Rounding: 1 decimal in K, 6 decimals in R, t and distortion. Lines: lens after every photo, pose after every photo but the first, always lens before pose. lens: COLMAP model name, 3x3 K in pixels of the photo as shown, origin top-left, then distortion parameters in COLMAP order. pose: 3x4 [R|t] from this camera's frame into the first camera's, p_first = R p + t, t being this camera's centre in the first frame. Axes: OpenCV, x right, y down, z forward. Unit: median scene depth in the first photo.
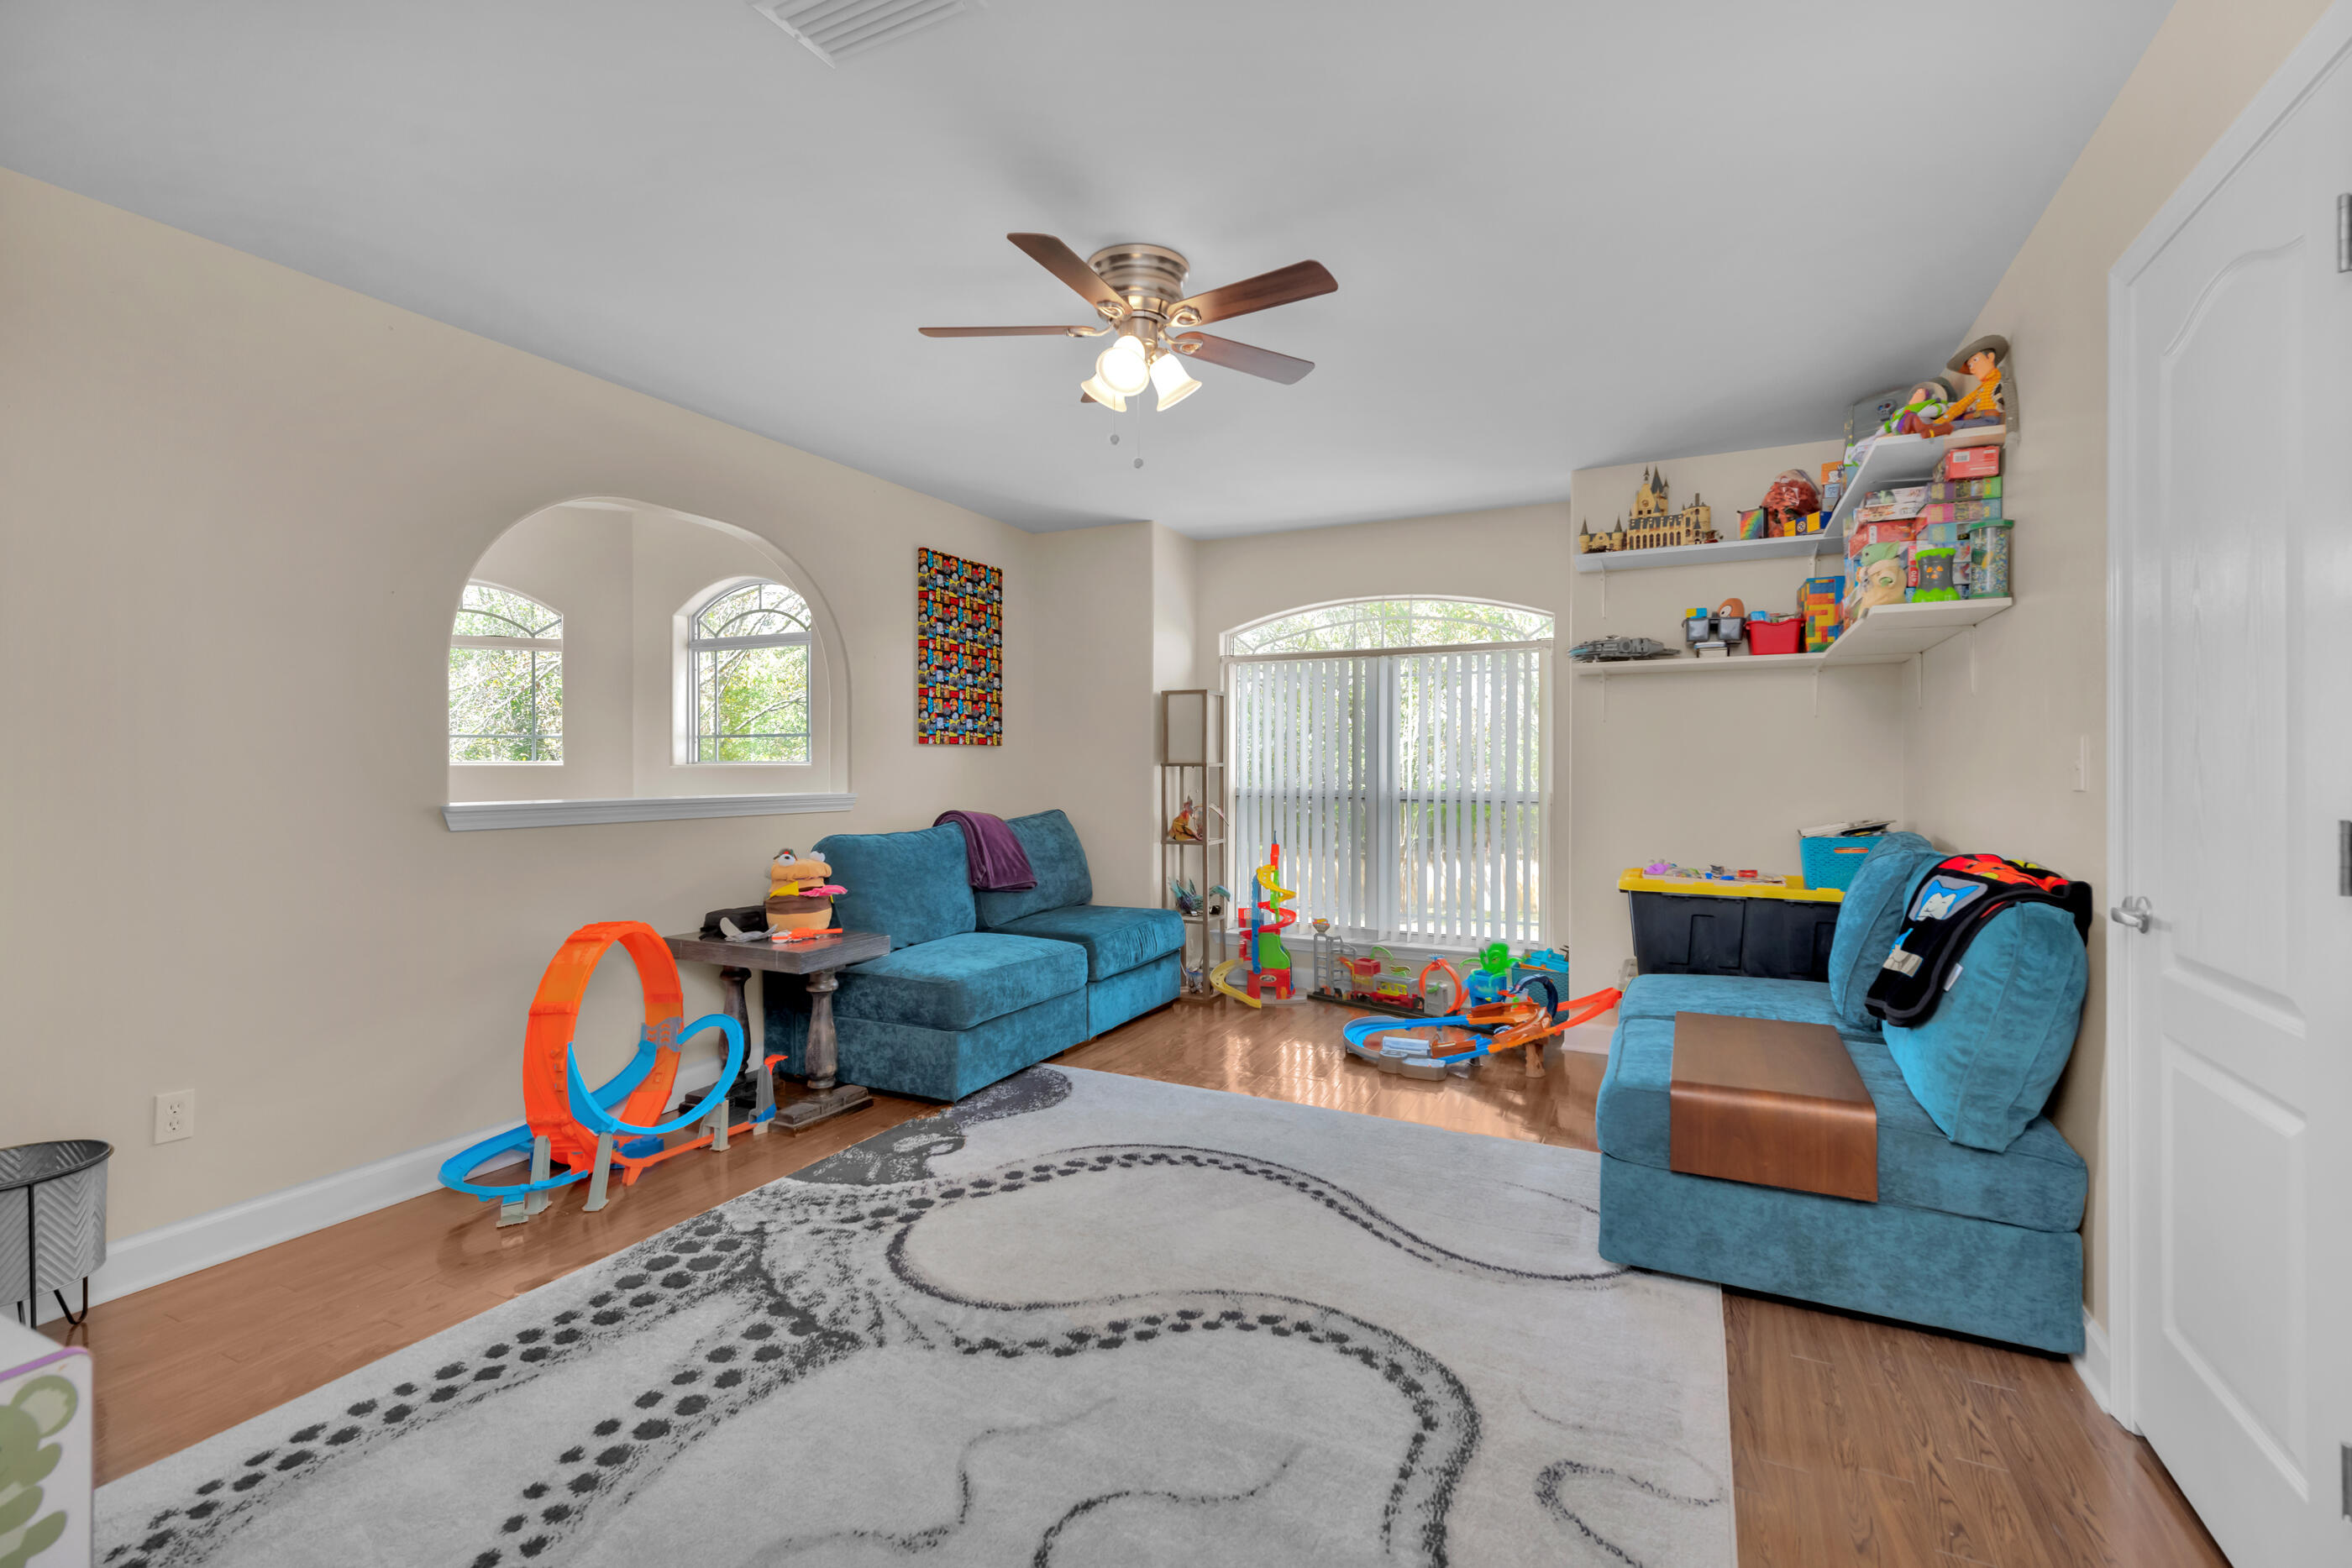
lens RADIAL K [[1008.7, 0, 1162.1], [0, 1008.7, 779.8], [0, 0, 1]] dist [0.010825, -0.000401]
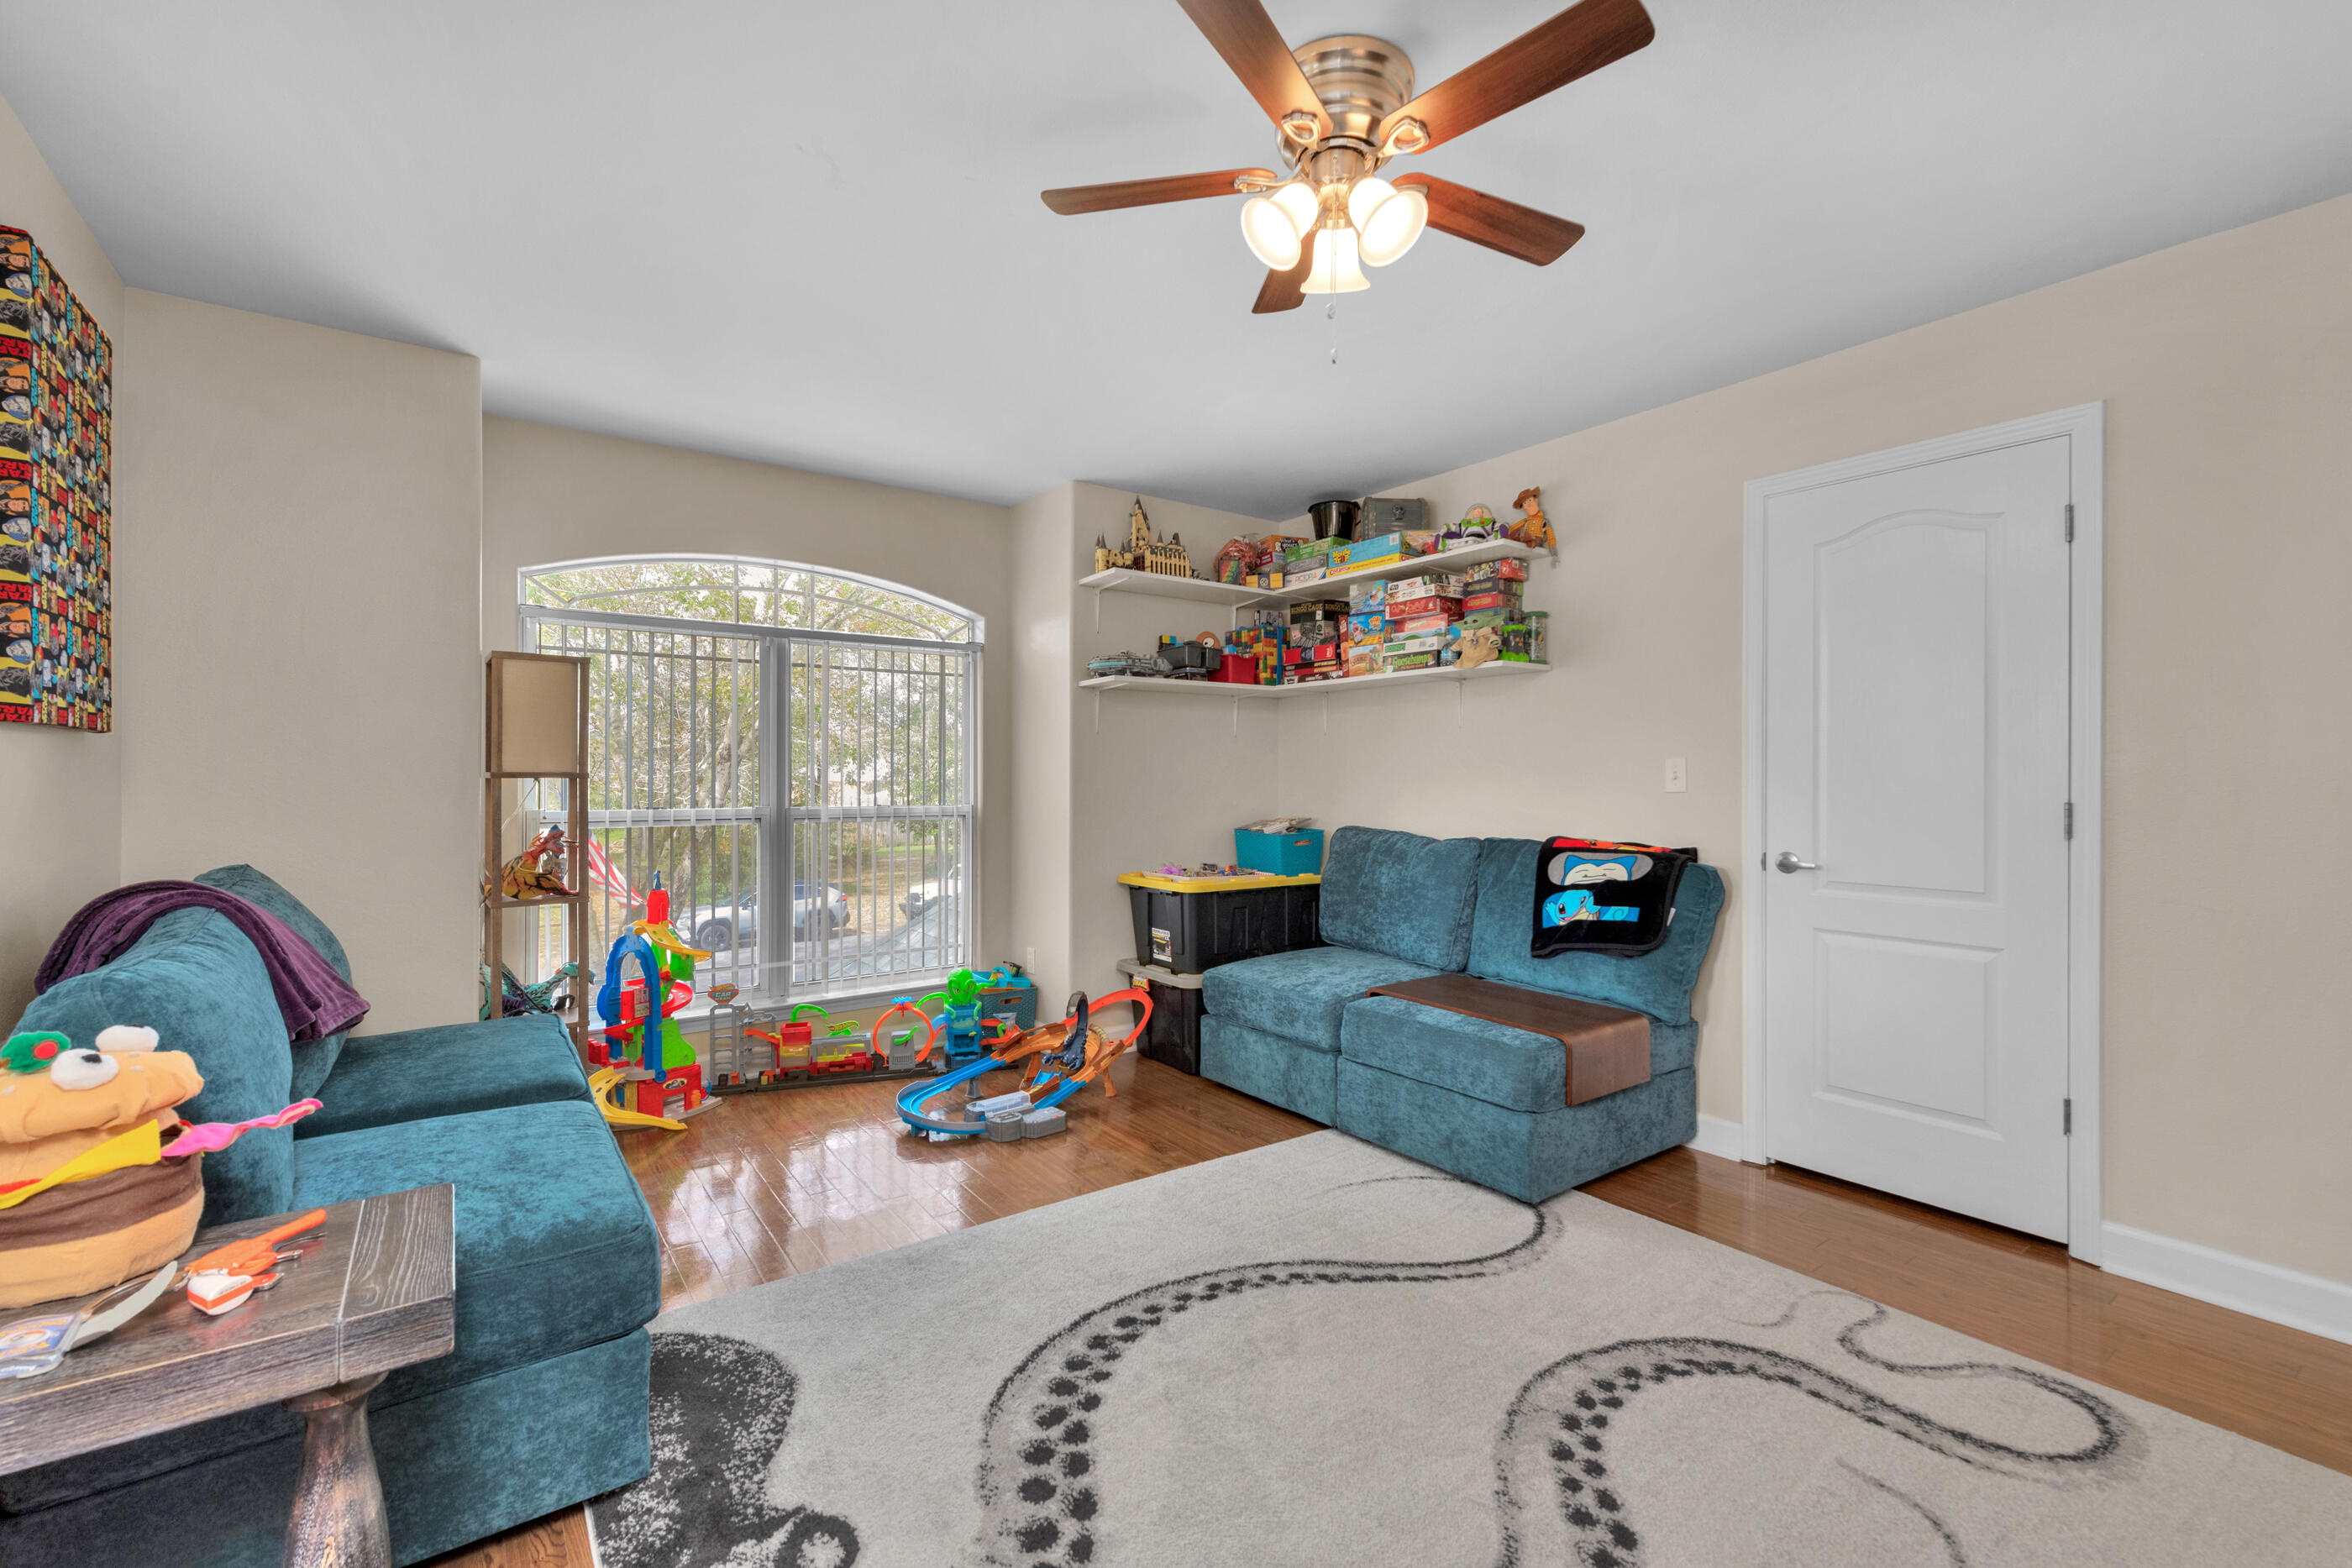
lens RADIAL K [[1008.7, 0, 1164.9], [0, 1008.7, 776.6], [0, 0, 1]] dist [0.010825, -0.000401]
pose [[0.458941, -0.000141, 0.888467, -0.624398], [0.009683, 0.999941, -0.004843, -0.011020], [-0.888414, 0.010826, 0.458916, 0.665611]]
